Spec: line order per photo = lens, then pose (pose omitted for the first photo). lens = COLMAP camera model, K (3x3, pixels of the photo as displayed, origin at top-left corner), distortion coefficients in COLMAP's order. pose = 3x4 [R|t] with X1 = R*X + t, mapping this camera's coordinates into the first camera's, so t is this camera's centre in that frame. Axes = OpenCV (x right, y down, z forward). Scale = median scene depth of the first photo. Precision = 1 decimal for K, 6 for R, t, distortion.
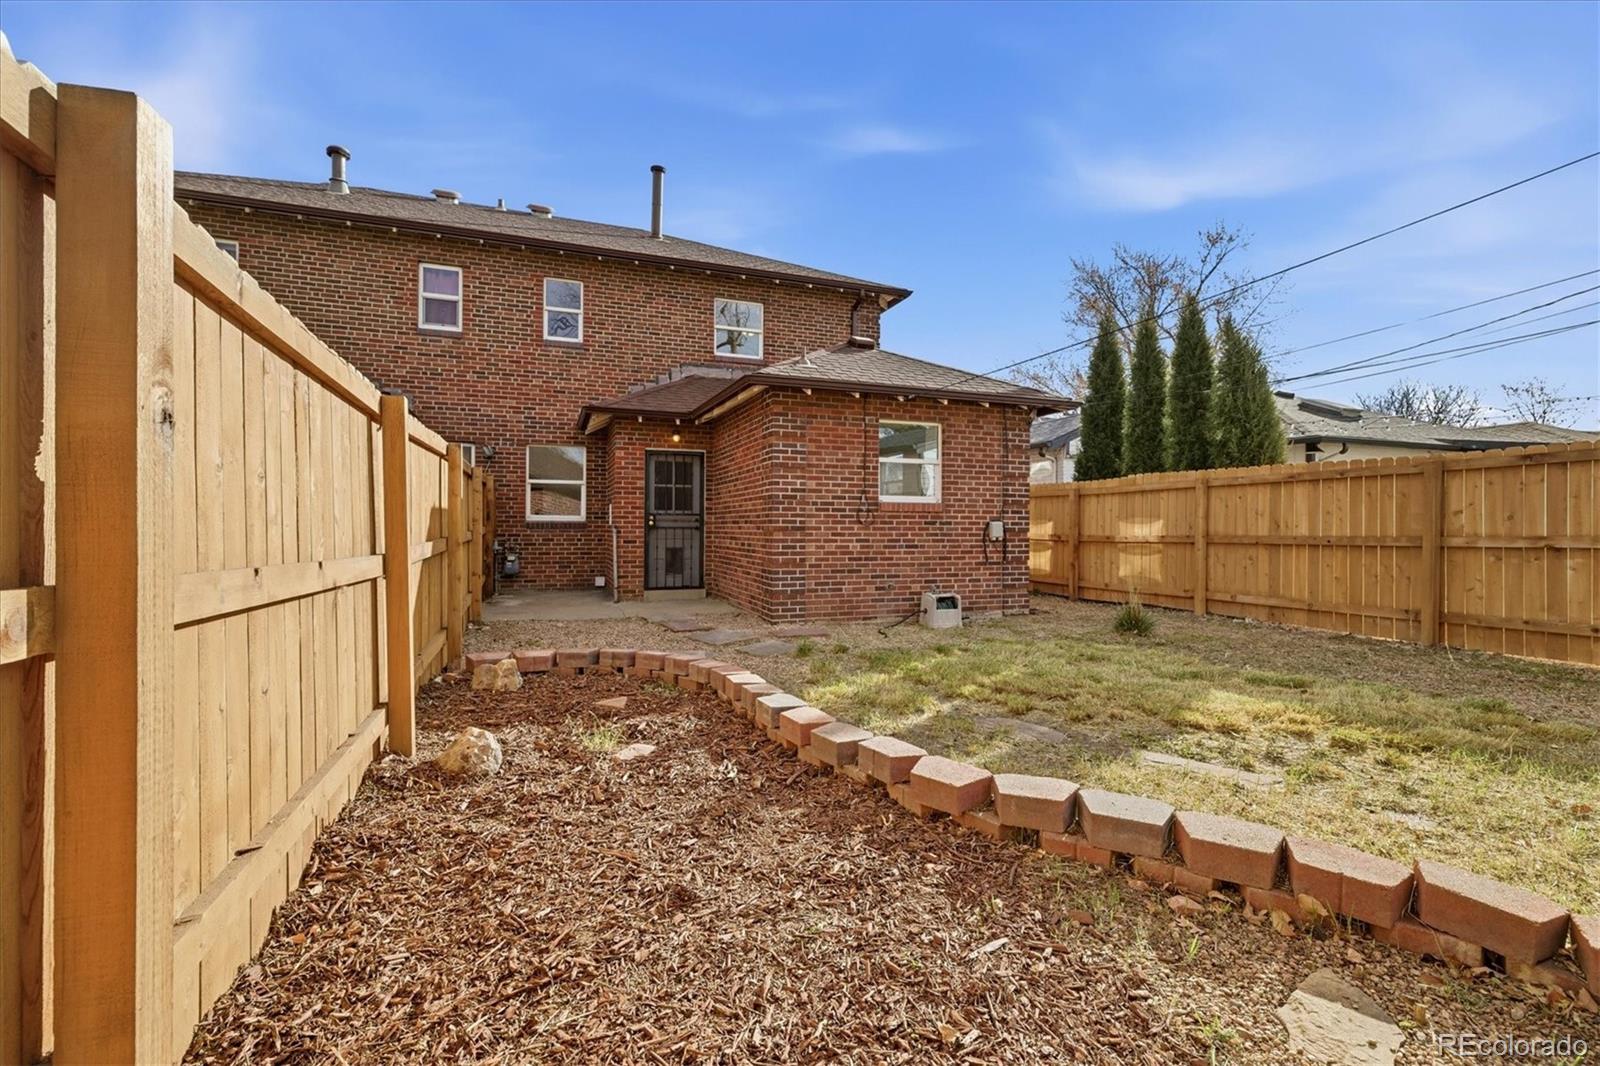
lens RADIAL K [[698.3, 0, 797.2], [0, 698.3, 527.5], [0, 0, 1]] dist [-0.001106, 0.000188]
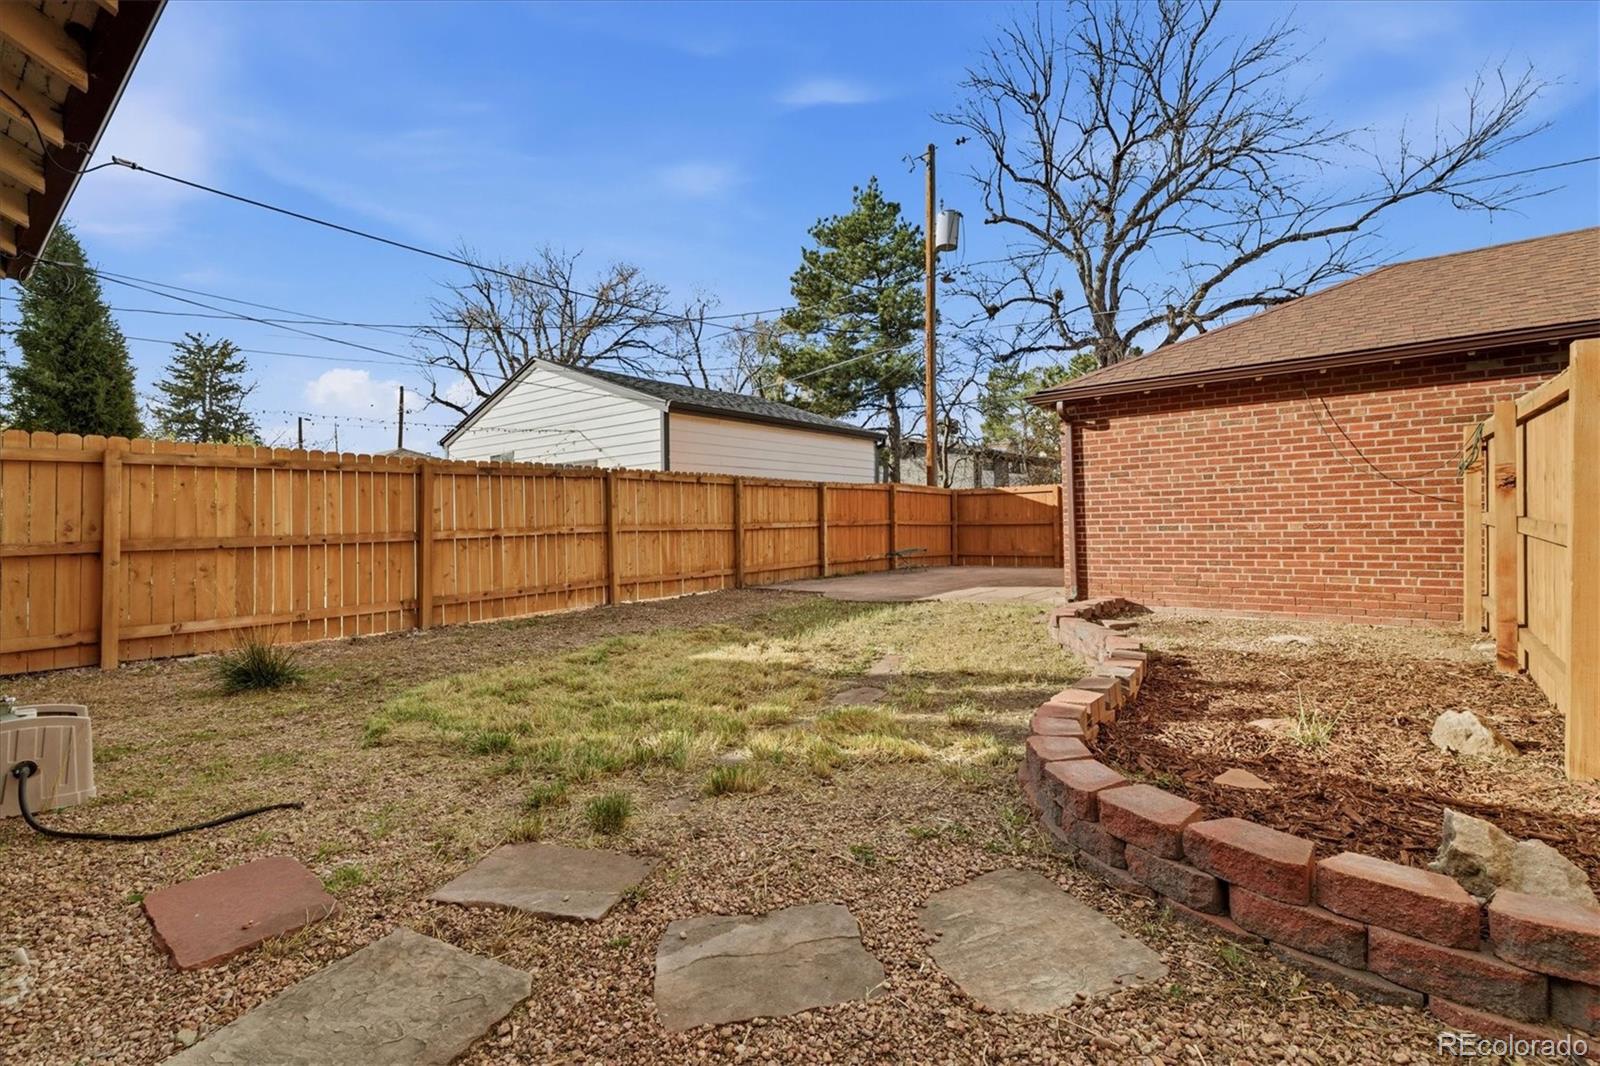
lens RADIAL K [[698.3, 0, 797.3], [0, 698.3, 522.5], [0, 0, 1]] dist [-0.001106, 0.000188]
pose [[-0.498428, 0.002310, 0.866928, -0.311748], [0.016235, 0.999846, 0.006671, 0.000703], [-0.866779, 0.017400, -0.498389, 0.896012]]
